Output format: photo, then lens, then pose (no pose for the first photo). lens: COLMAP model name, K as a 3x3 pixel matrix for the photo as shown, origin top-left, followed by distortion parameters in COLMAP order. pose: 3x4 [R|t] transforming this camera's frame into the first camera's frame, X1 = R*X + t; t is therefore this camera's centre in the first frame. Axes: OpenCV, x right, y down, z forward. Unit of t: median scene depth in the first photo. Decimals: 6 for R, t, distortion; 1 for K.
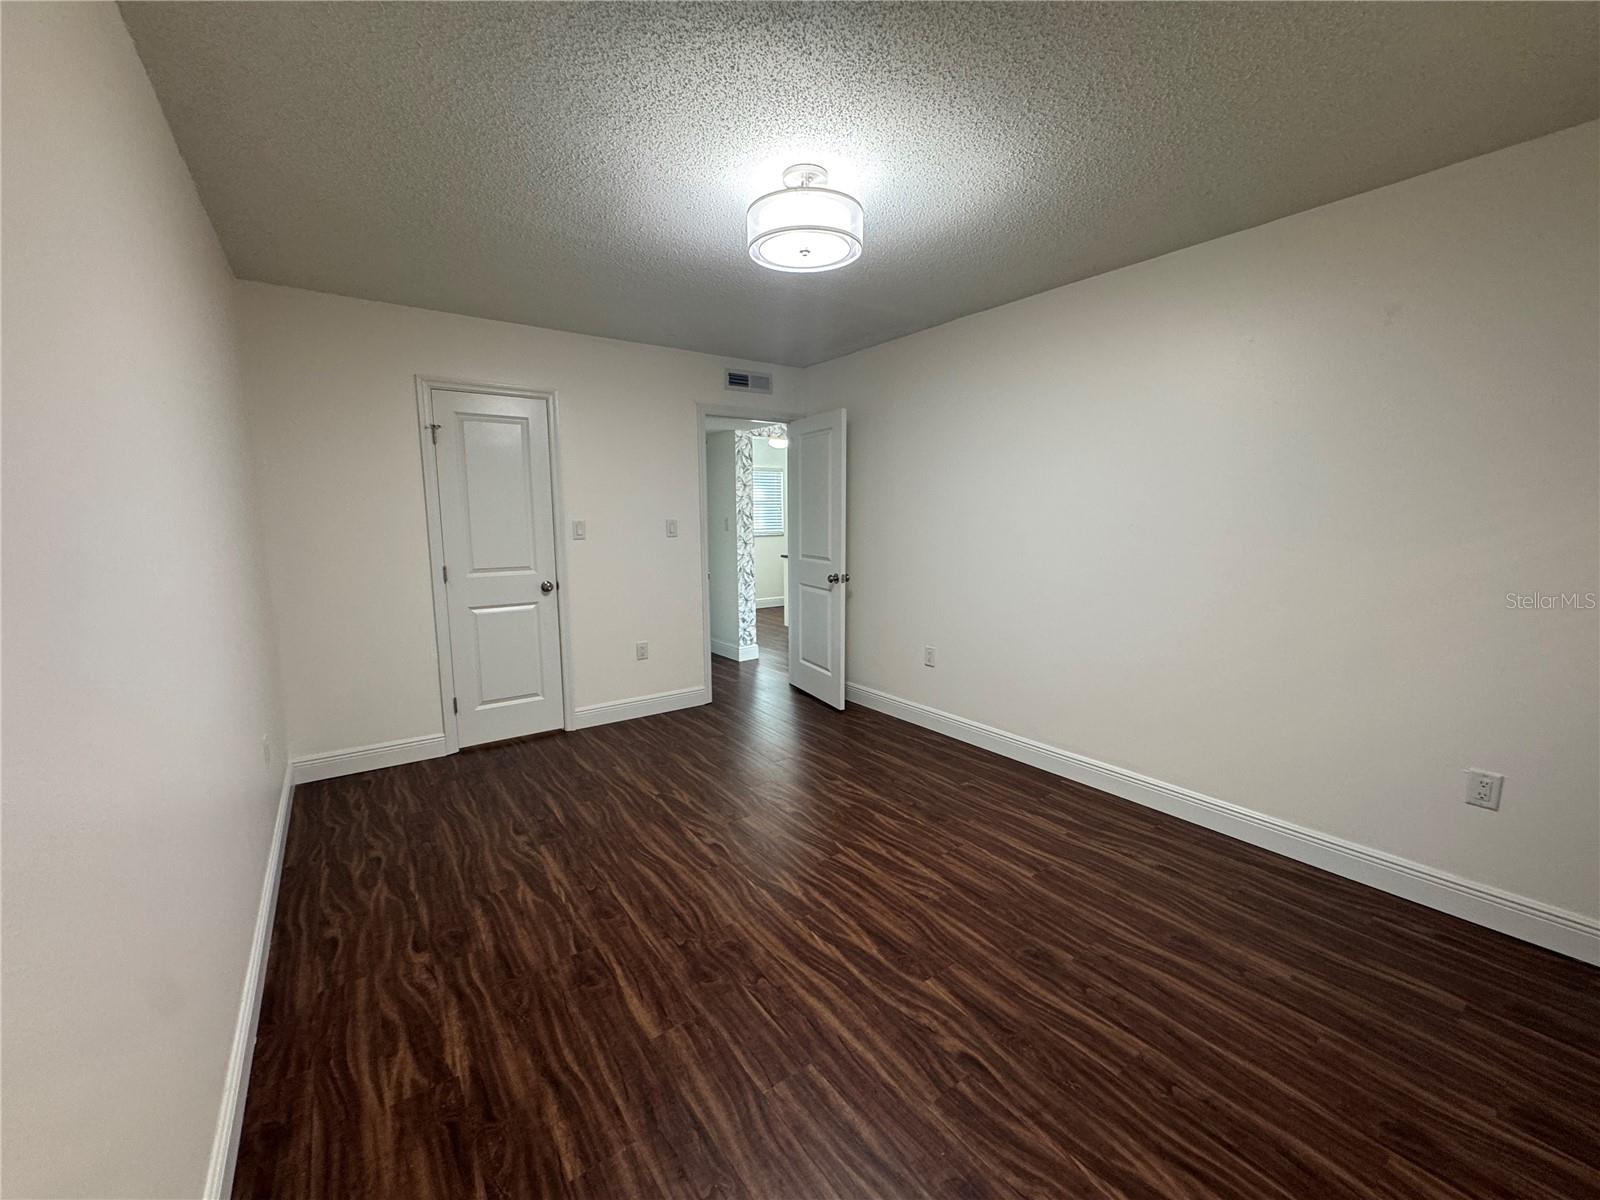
lens RADIAL K [[645.7, 0, 800.1], [0, 645.7, 599.8], [0, 0, 1]] dist [-0.004718, 0.000709]
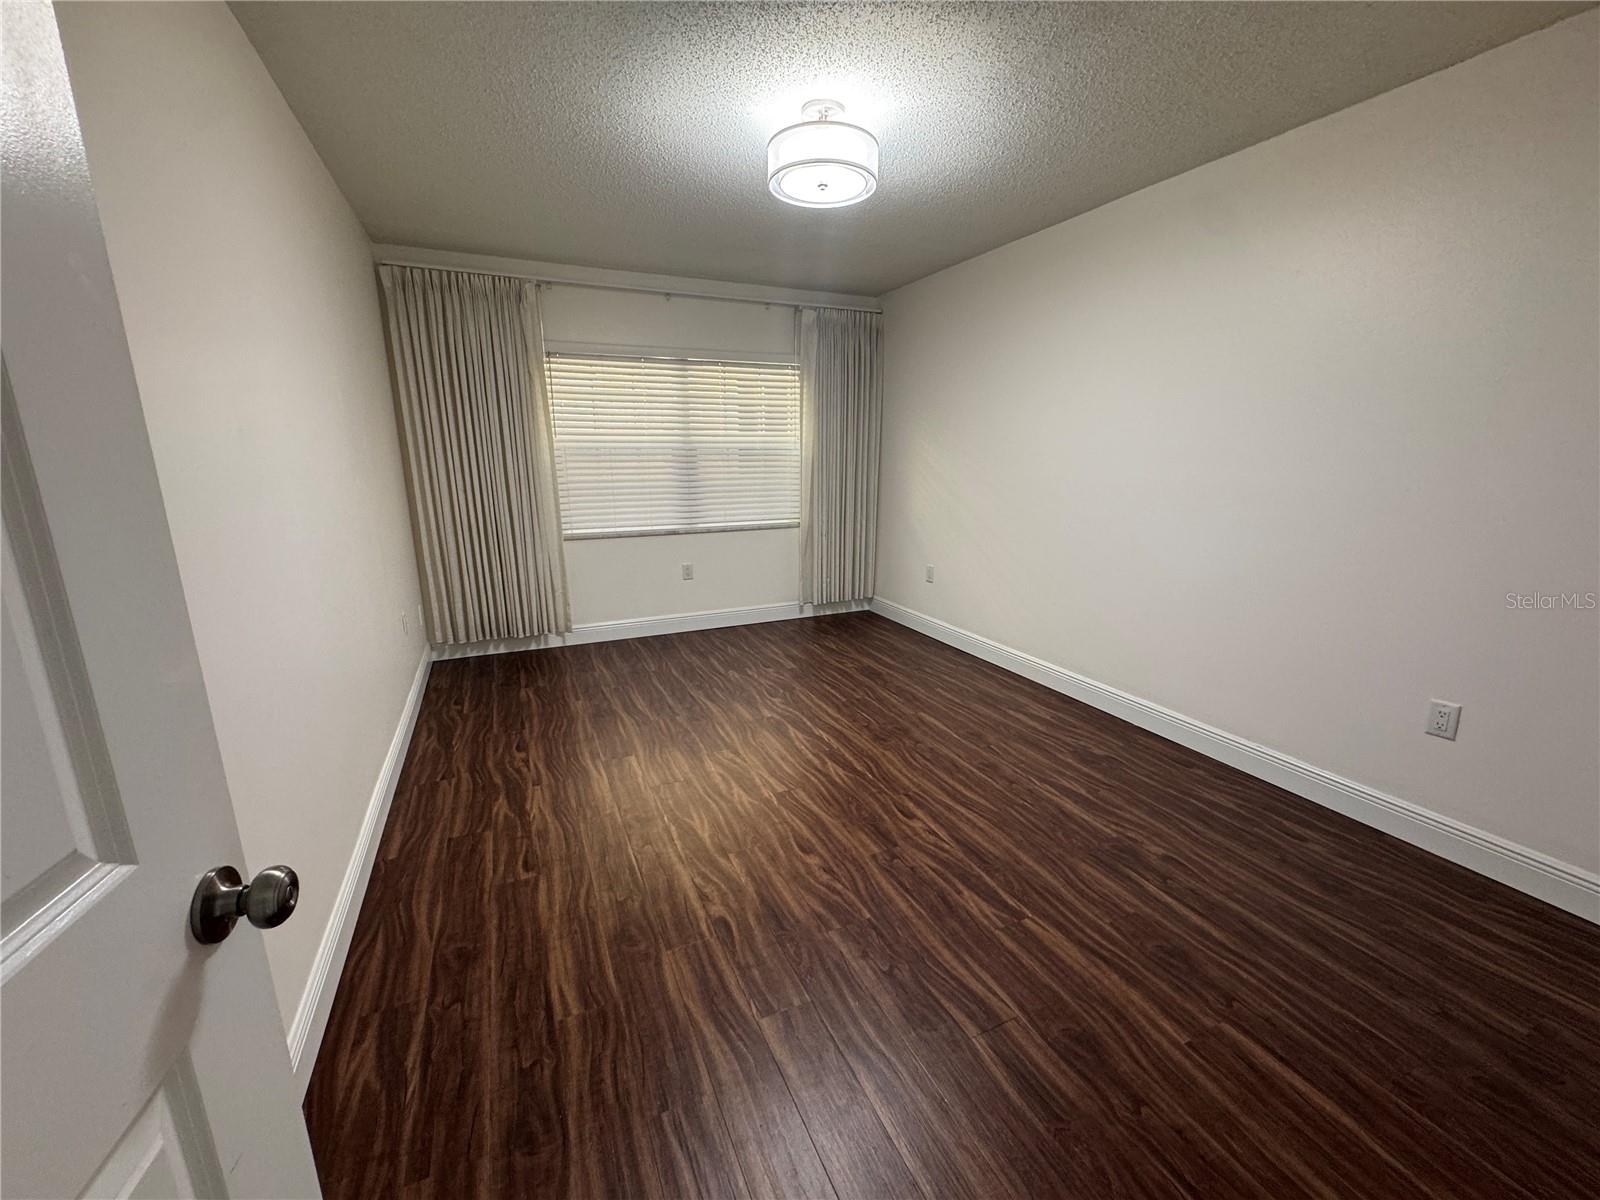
lens RADIAL K [[645.7, 0, 801.9], [0, 645.7, 601.6], [0, 0, 1]] dist [-0.004718, 0.000709]
pose [[-0.981959, -0.034951, 0.185836, -0.152155], [0.033548, 0.934980, 0.353112, -0.236505], [-0.186095, 0.352976, -0.916939, 1.875027]]
